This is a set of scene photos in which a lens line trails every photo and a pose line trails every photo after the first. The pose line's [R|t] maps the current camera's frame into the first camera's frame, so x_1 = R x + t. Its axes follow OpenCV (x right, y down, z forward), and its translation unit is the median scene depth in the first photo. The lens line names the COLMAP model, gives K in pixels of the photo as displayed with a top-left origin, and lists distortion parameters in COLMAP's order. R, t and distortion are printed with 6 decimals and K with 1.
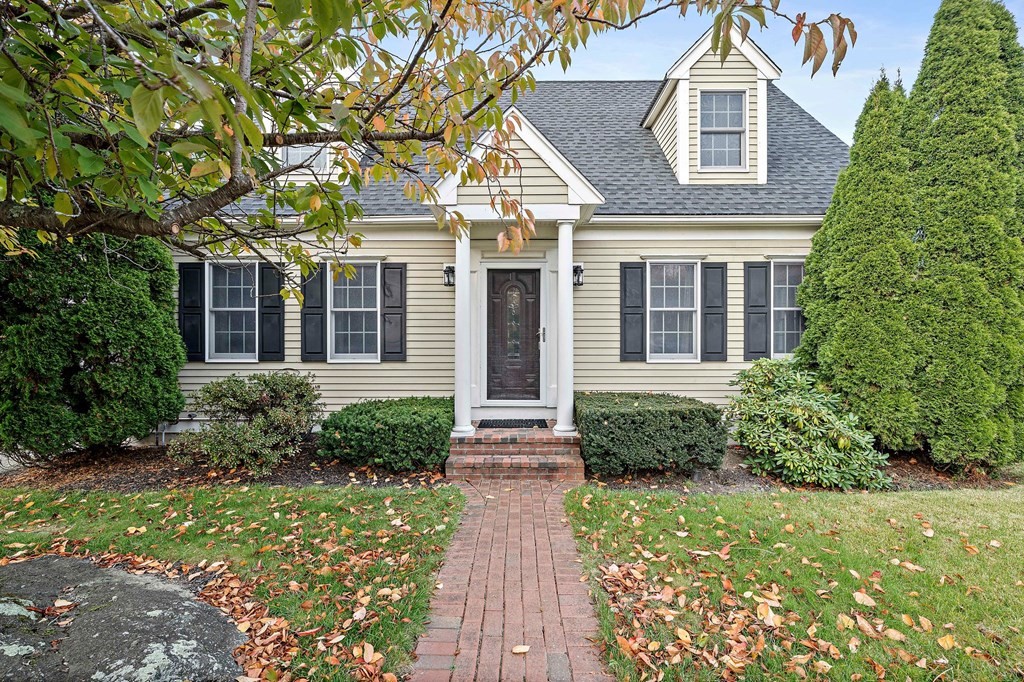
lens RADIAL K [[456.3, 0, 510.5], [0, 456.3, 342.7], [0, 0, 1]] dist [-0.000685, -0.000096]
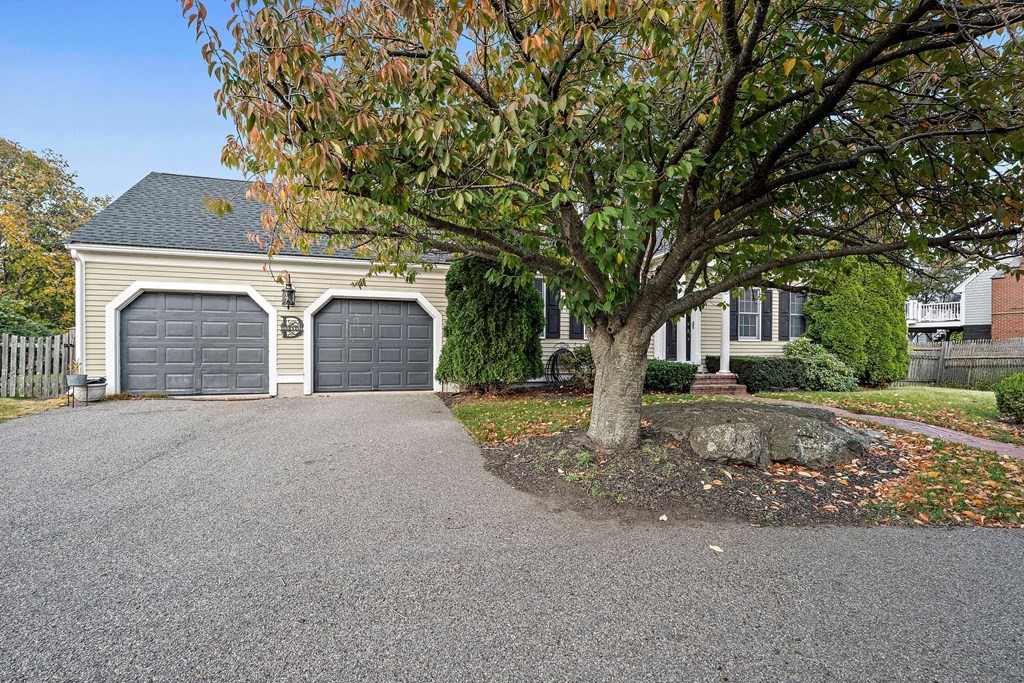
lens RADIAL K [[456.3, 0, 515.2], [0, 456.3, 342.5], [0, 0, 1]] dist [-0.000685, -0.000096]
pose [[0.957336, 0.007787, 0.288873, -1.325228], [-0.009303, 0.999949, 0.003873, 0.059658], [-0.288828, -0.006395, 0.957360, -0.634936]]
